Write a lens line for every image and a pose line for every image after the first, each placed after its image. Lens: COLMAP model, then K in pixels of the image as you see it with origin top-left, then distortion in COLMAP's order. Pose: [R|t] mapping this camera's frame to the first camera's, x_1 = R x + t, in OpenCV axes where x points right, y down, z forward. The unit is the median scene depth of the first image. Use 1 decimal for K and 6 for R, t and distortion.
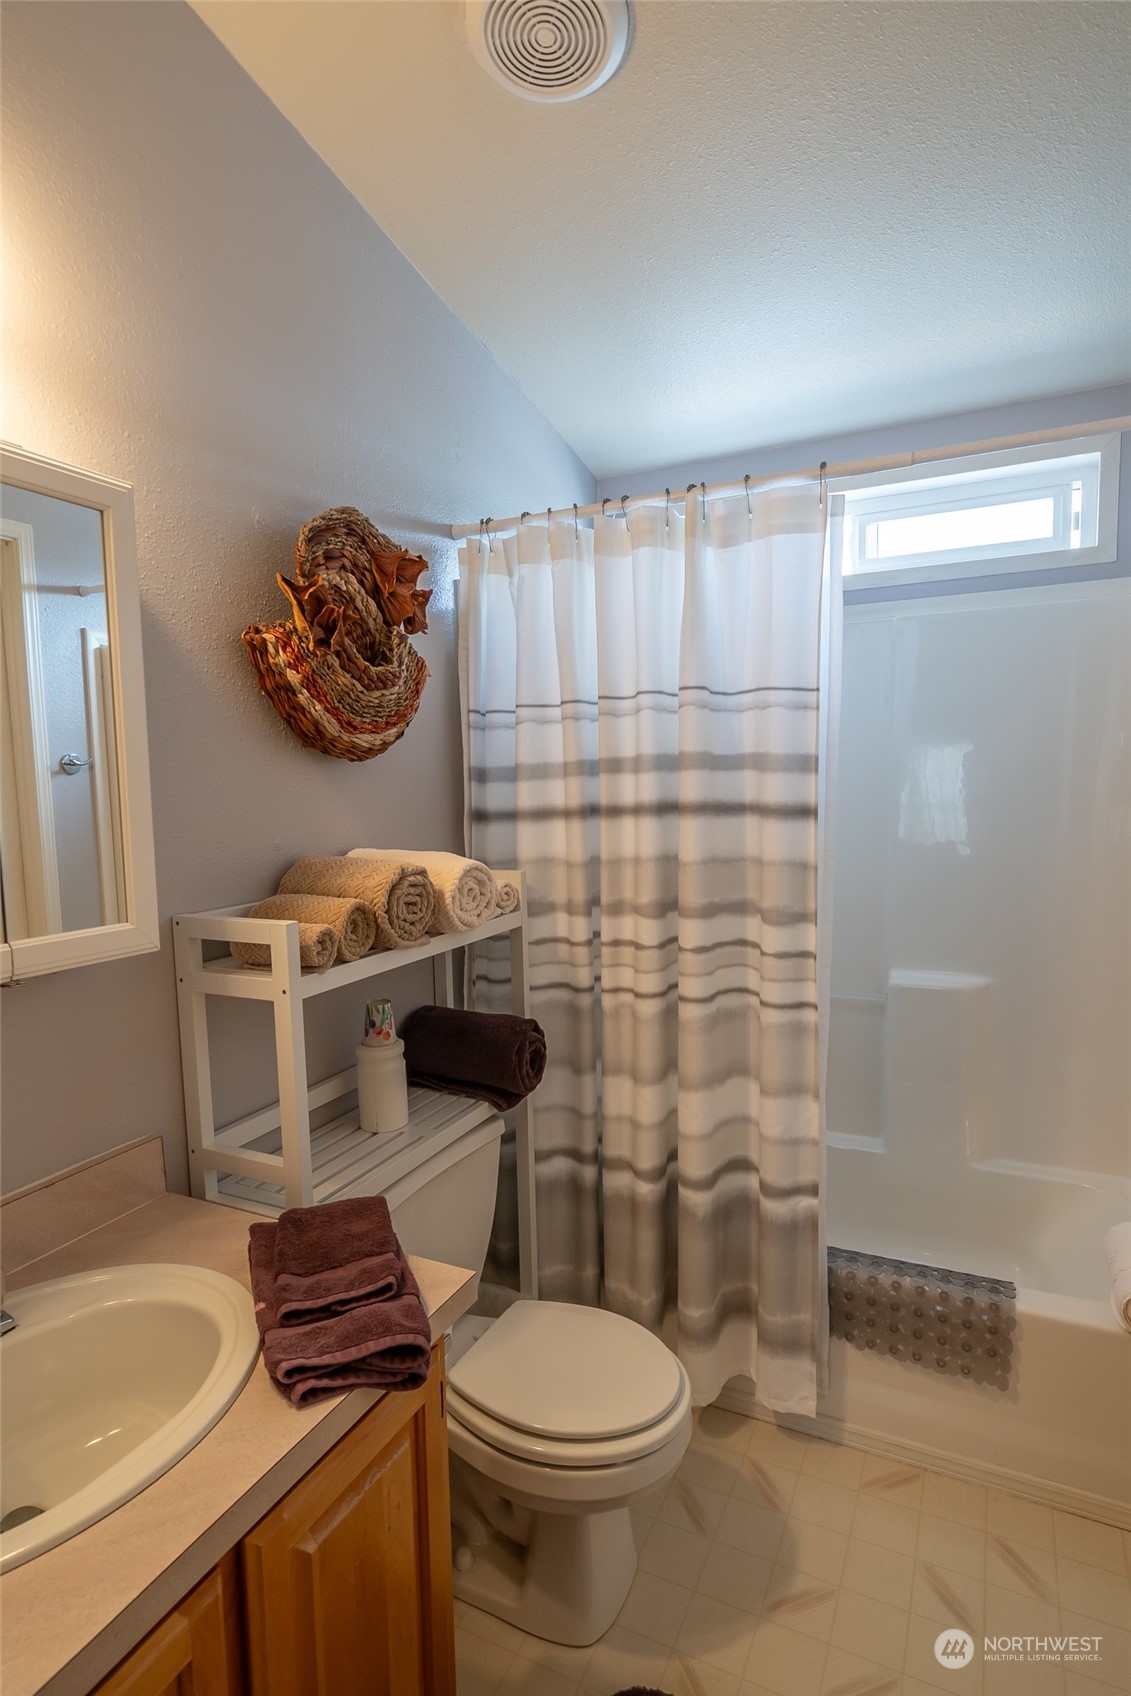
lens RADIAL K [[911.7, 0, 567.7], [0, 911.7, 858.9], [0, 0, 1]] dist [-0.007062, -0.001598]
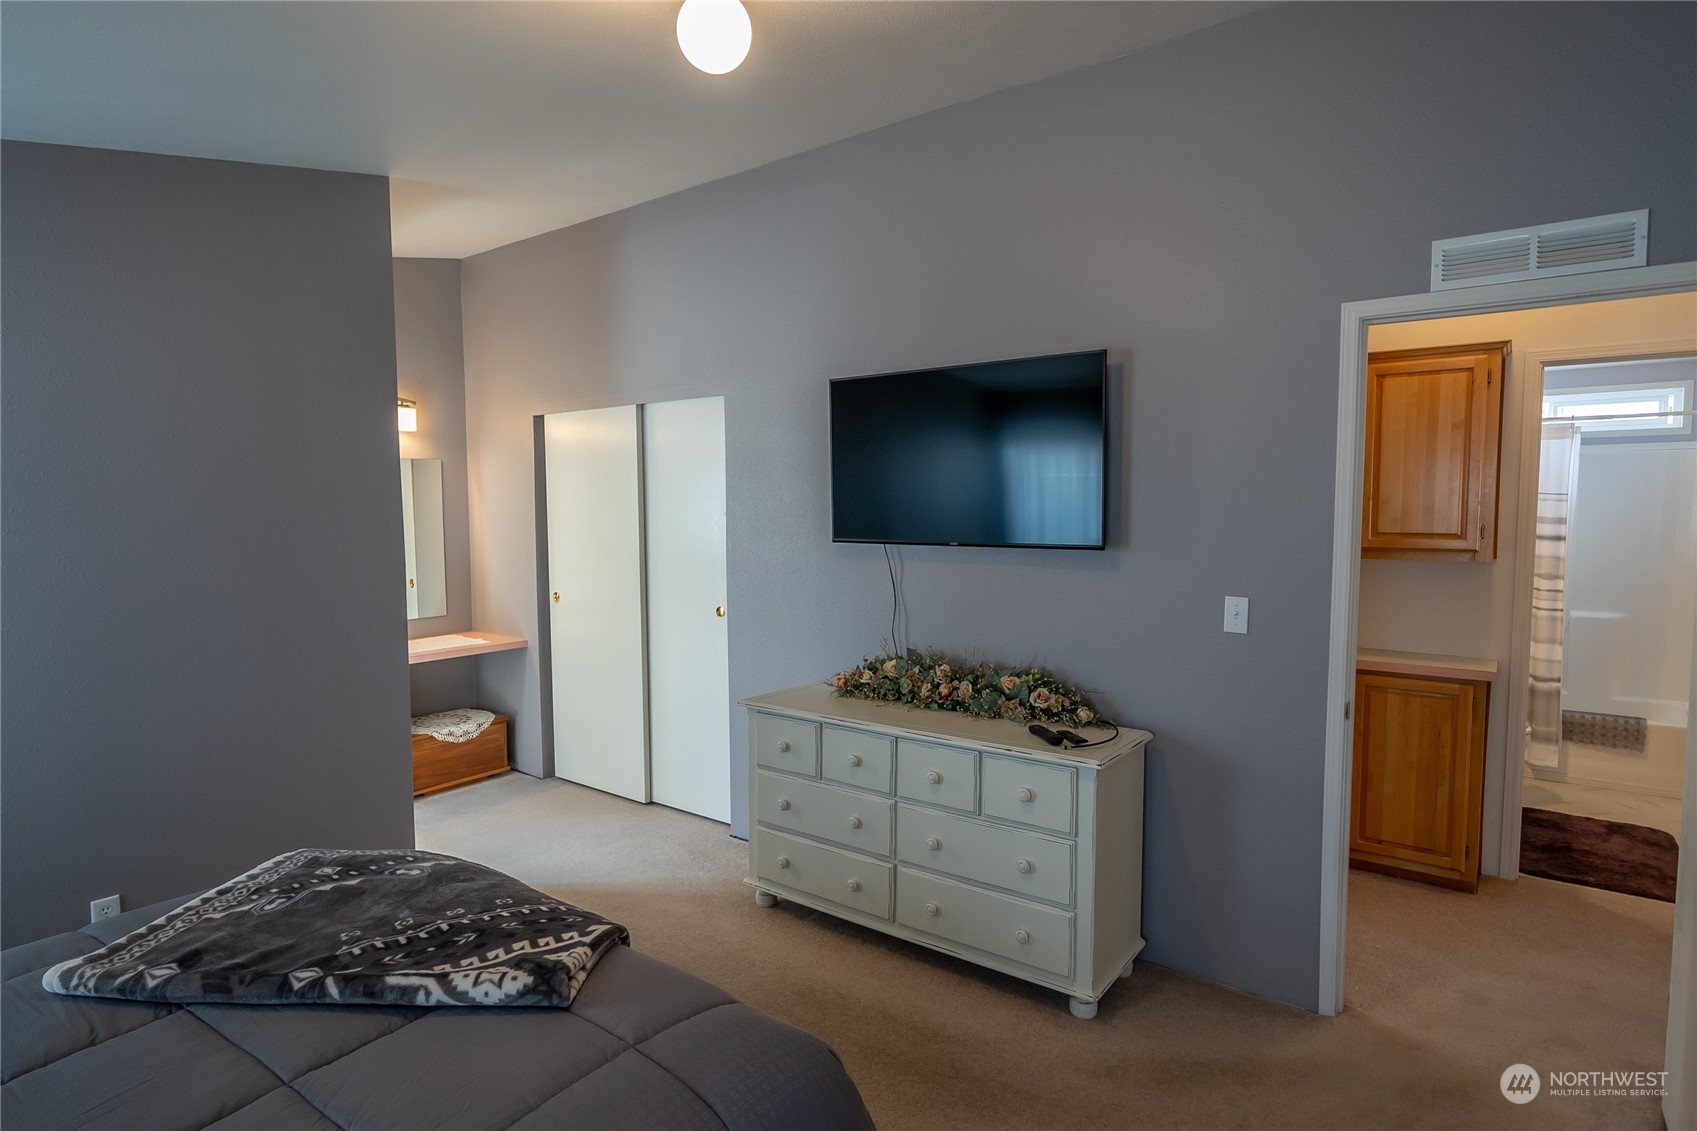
lens RADIAL K [[912.3, 0, 838.6], [0, 912.3, 563.3], [0, 0, 1]] dist [-0.007062, -0.001598]
pose [[0.978585, 0.020972, -0.204771, -1.273427], [-0.025558, 0.999478, -0.019777, 0.130129], [0.204249, 0.024587, 0.978610, -2.067924]]
